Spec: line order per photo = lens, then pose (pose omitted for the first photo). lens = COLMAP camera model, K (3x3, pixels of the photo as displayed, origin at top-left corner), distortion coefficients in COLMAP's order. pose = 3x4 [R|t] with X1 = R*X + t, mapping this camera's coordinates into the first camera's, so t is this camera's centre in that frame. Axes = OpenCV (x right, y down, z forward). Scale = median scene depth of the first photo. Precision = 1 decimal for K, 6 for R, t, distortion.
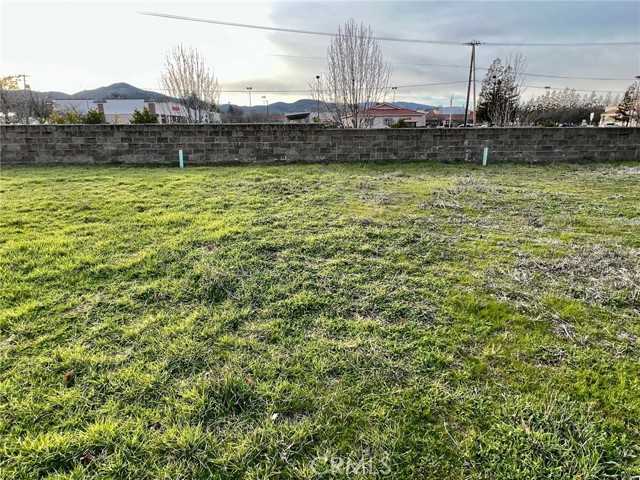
lens RADIAL K [[381.7, 0, 322.4], [0, 381.7, 239.1], [0, 0, 1]] dist [0.003720, -0.001485]
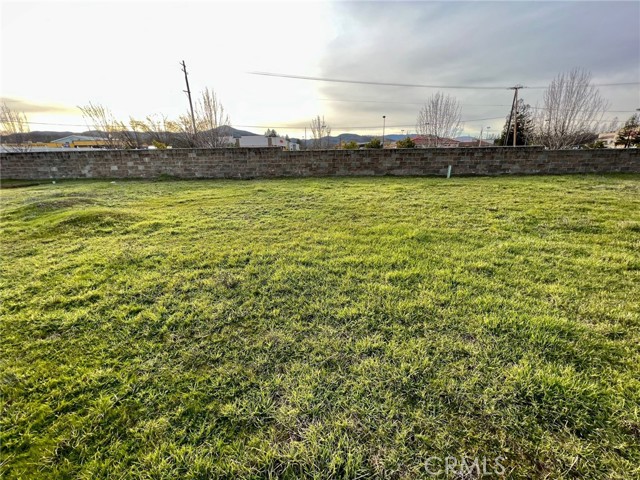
lens RADIAL K [[256.5, 0, 322.2], [0, 256.5, 243.6], [0, 0, 1]] dist [0.000370, -0.000068]
pose [[0.993763, 0.026444, -0.108331, -0.682549], [-0.020559, 0.998270, 0.055087, 0.018037], [0.109601, -0.052517, 0.992587, -0.037608]]
